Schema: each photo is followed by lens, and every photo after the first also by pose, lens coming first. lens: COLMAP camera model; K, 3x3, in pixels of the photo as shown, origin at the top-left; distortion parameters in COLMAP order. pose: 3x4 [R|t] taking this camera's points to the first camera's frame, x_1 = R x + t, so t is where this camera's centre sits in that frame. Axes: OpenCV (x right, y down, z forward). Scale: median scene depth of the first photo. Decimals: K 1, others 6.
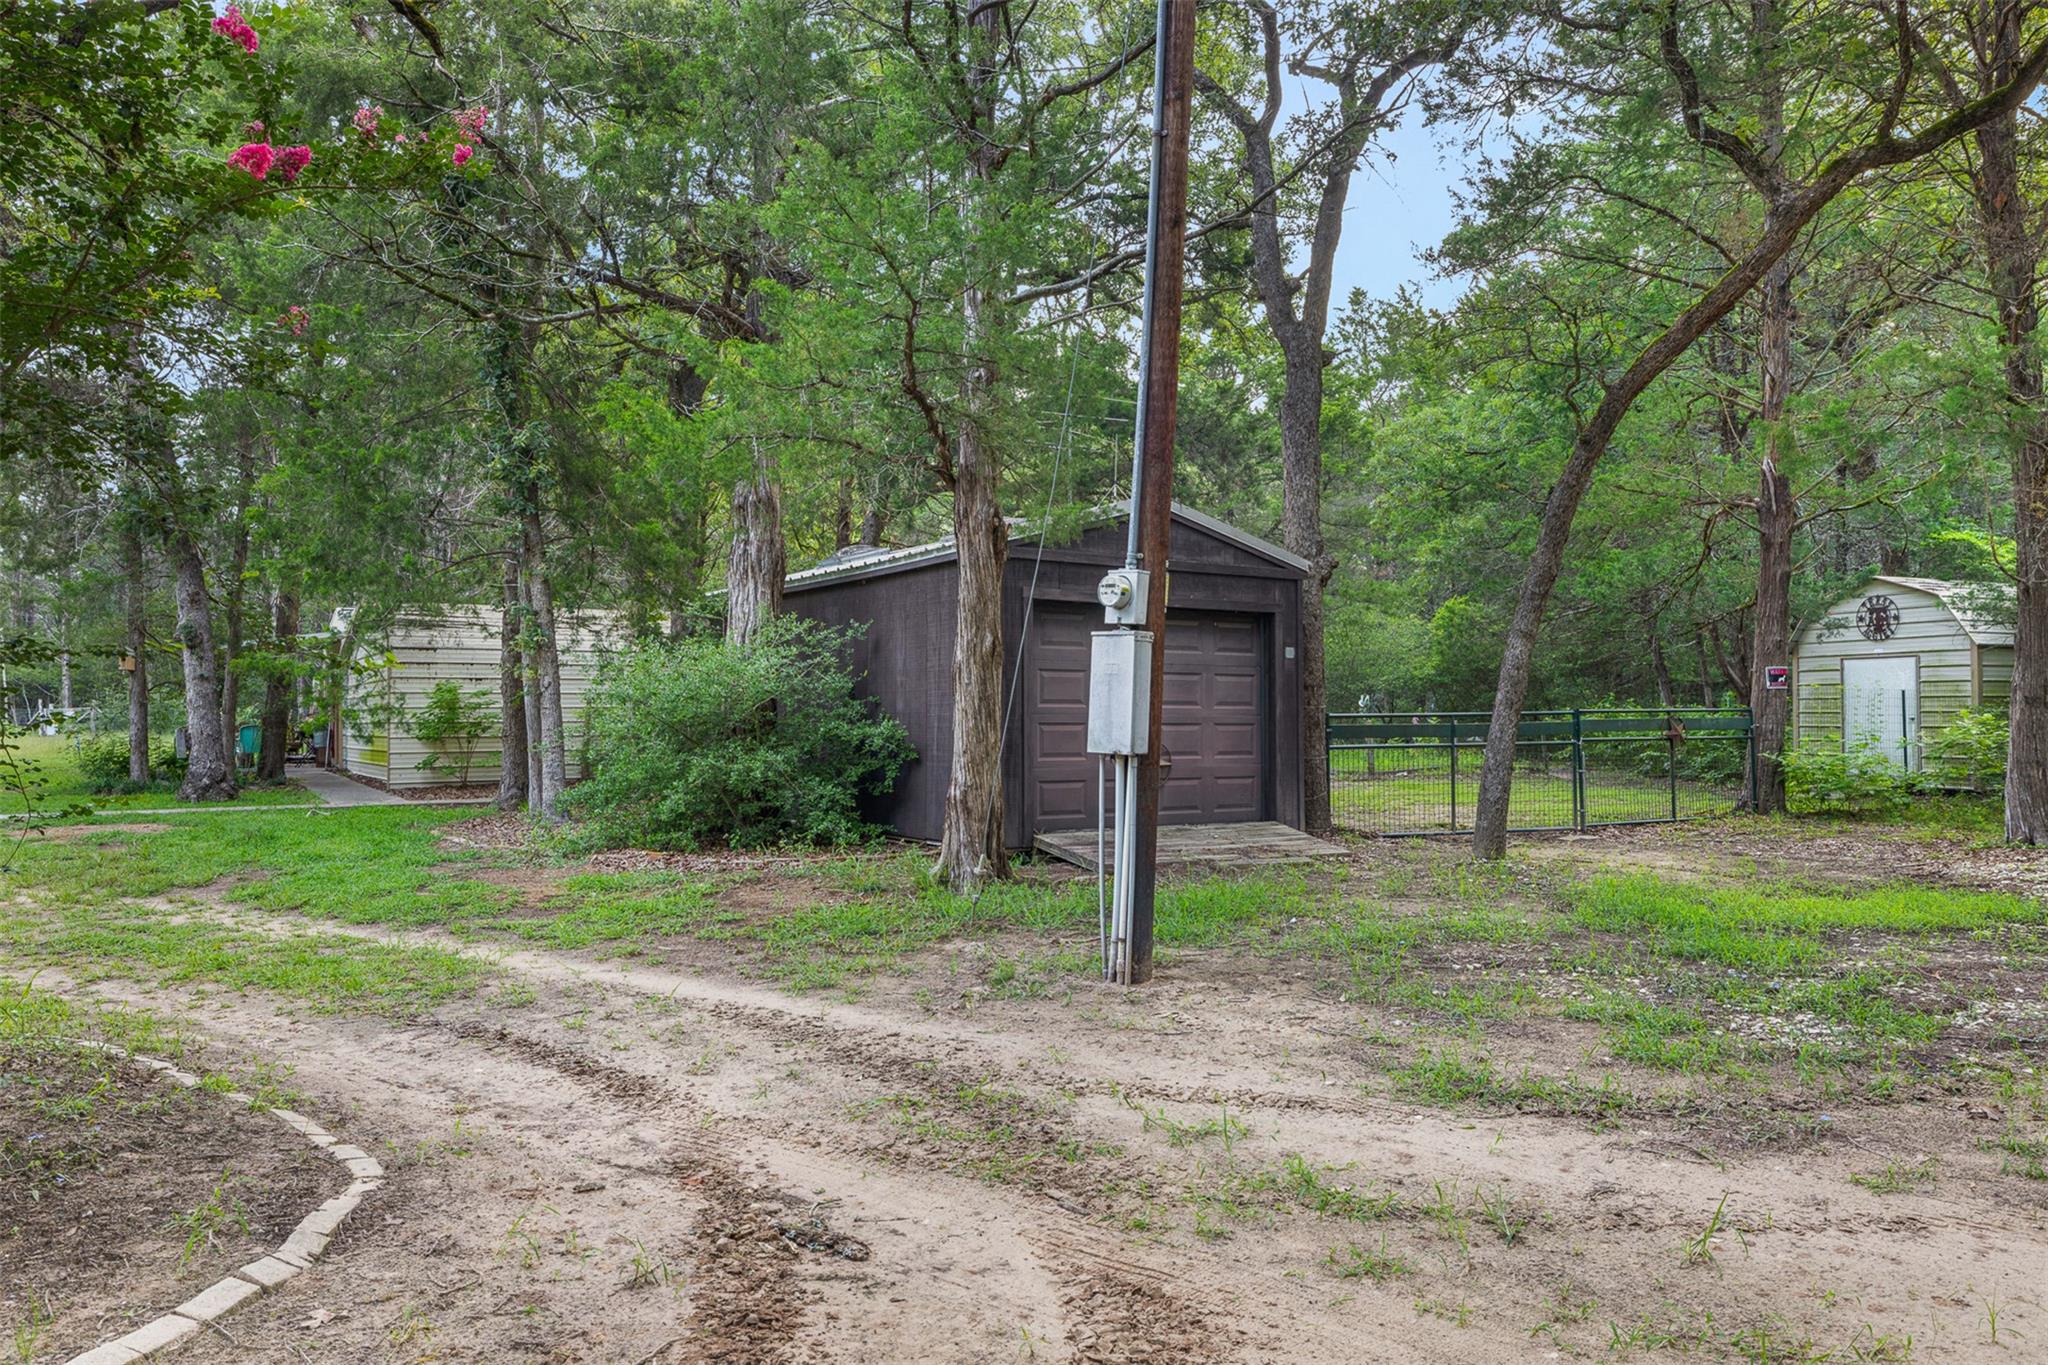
lens RADIAL K [[1452.6, 0, 1024.0], [0, 1452.6, 682.5], [0, 0, 1]] dist [-0.001673, -0.000910]
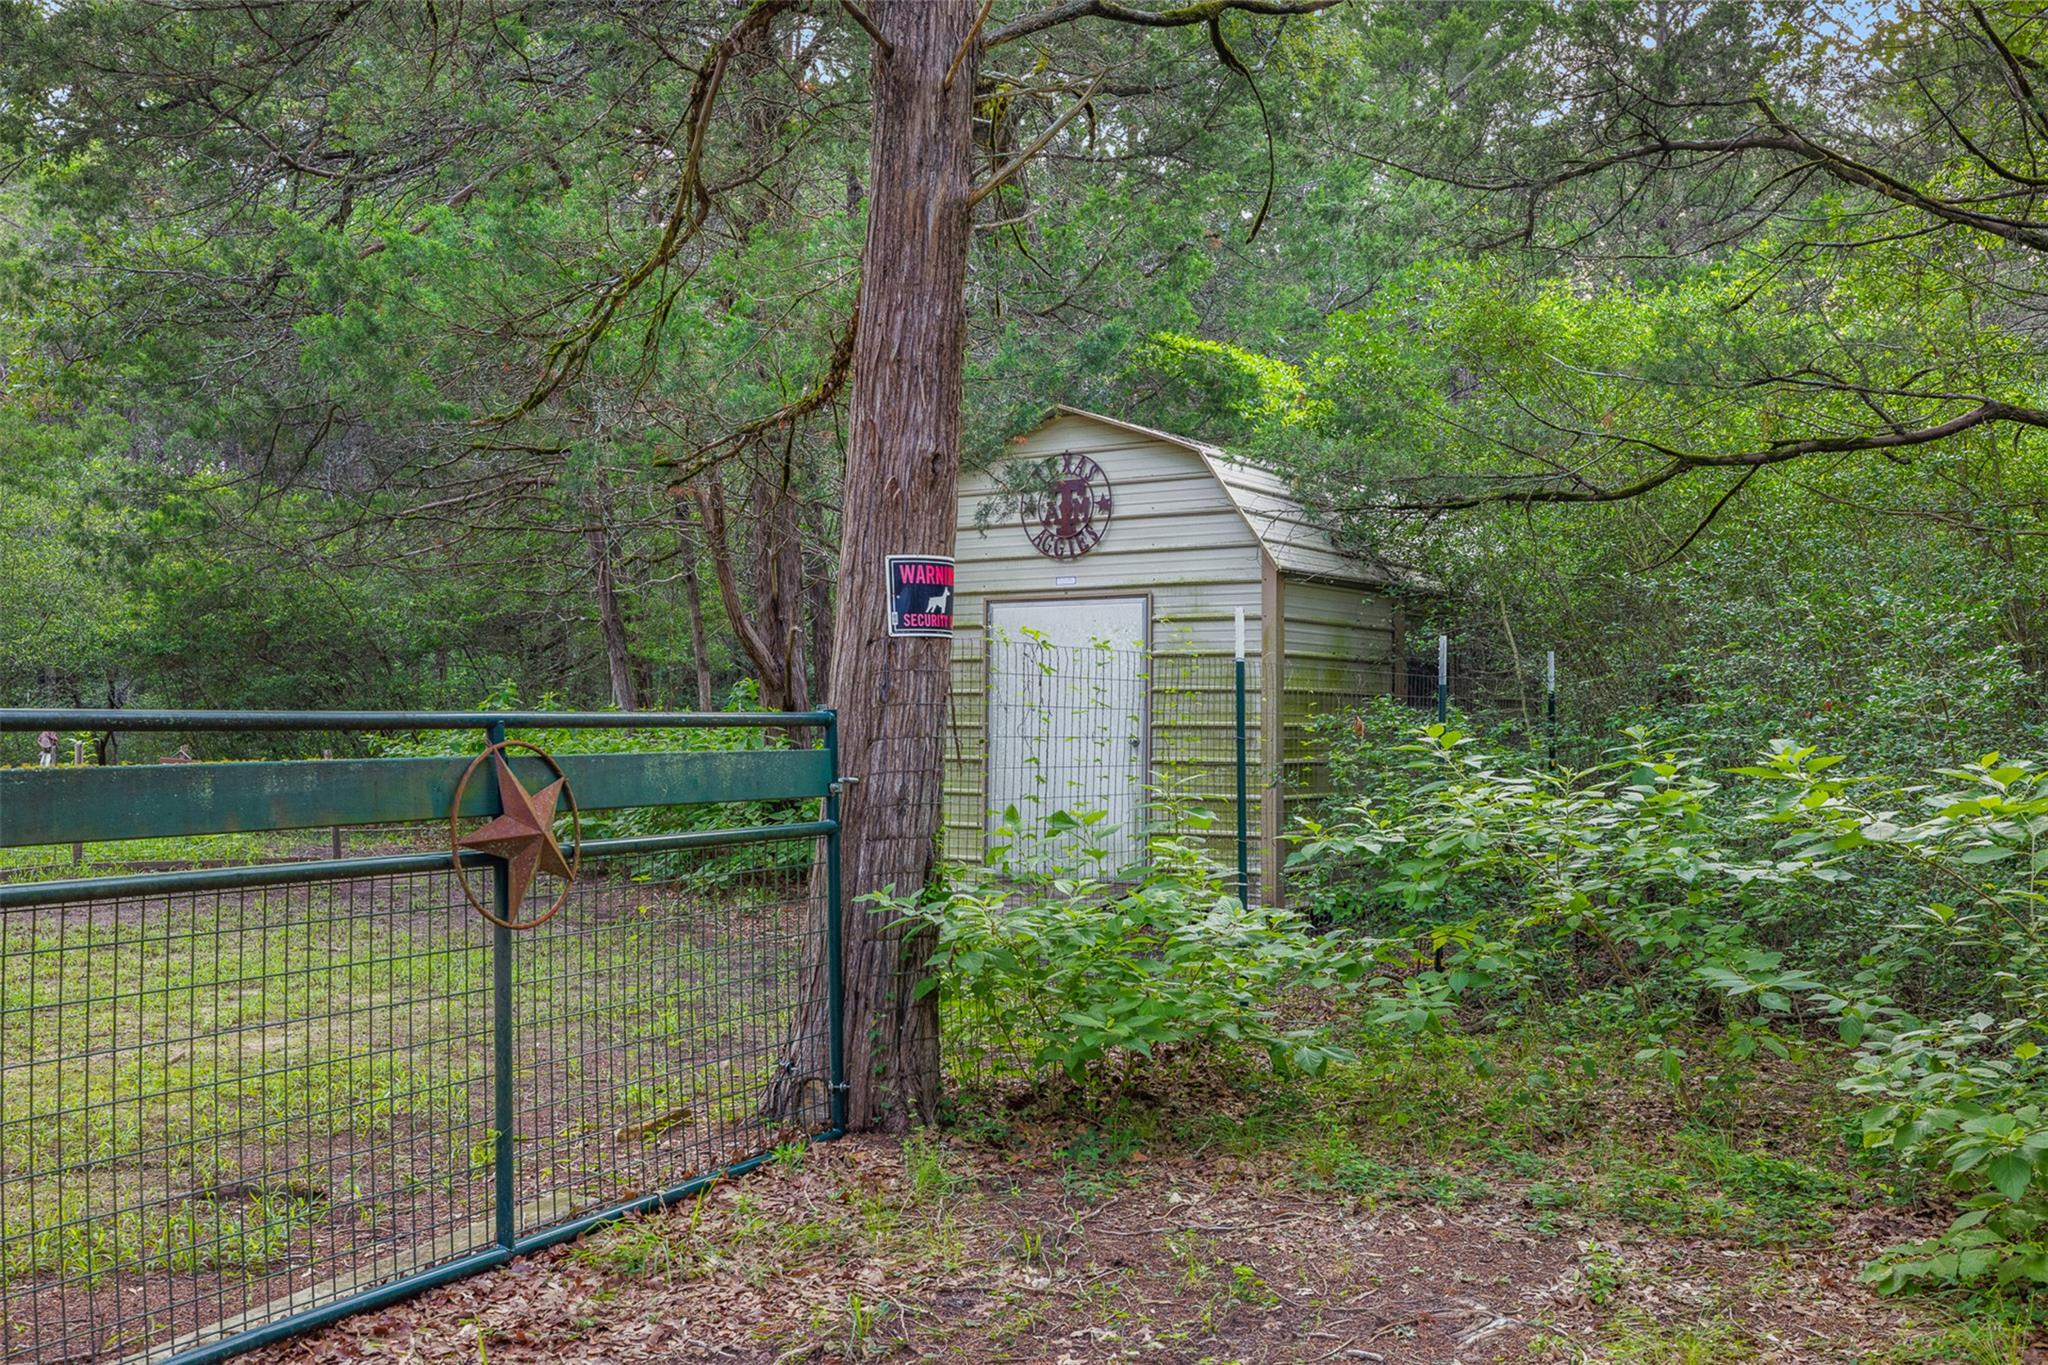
lens RADIAL K [[2005.4, 0, 1024.0], [0, 2005.4, 682.5], [0, 0, 1]] dist [-0.002028, -0.007725]
pose [[0.829888, 0.015307, 0.557720, 0.257815], [-0.015783, 0.999868, -0.003955, 0.010096], [-0.557707, -0.005520, 0.830020, 0.532526]]
